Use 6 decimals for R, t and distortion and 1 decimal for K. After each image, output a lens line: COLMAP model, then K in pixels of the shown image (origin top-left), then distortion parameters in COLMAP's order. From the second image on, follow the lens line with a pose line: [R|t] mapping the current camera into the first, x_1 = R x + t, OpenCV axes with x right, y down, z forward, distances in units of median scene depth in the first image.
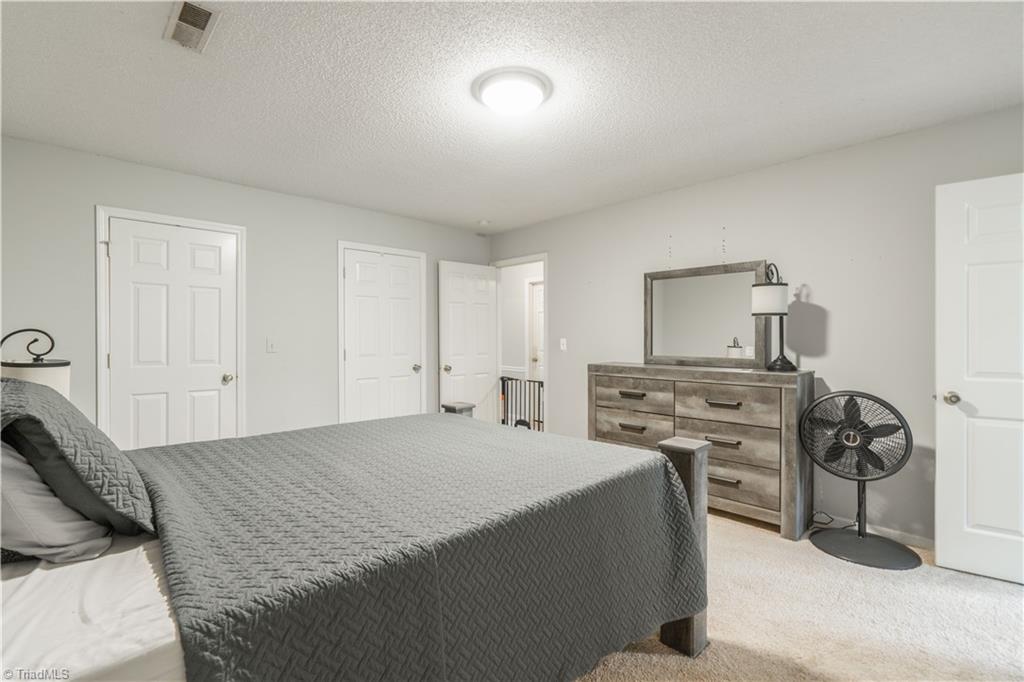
lens RADIAL K [[475.6, 0, 504.6], [0, 475.6, 345.2], [0, 0, 1]] dist [-0.004375, 0.001876]
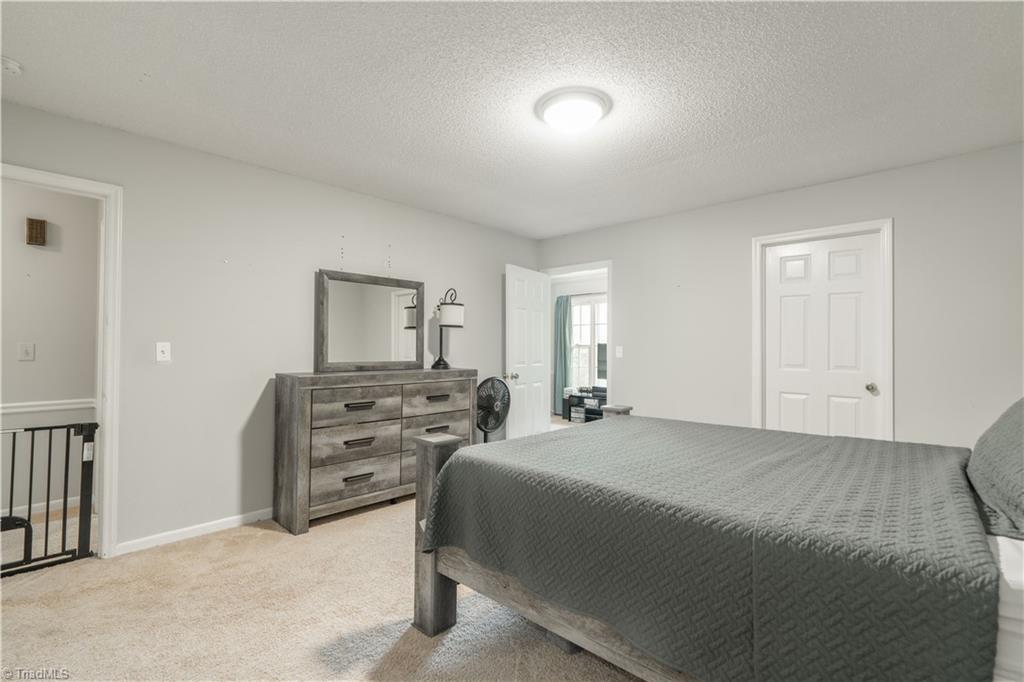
lens RADIAL K [[475.6, 0, 506.7], [0, 475.6, 338.3], [0, 0, 1]] dist [-0.004375, 0.001876]
pose [[-0.078187, 0.013507, 0.996847, -0.683855], [0.004293, 0.999904, -0.013211, -0.011892], [-0.996929, 0.003247, -0.078237, 0.817885]]
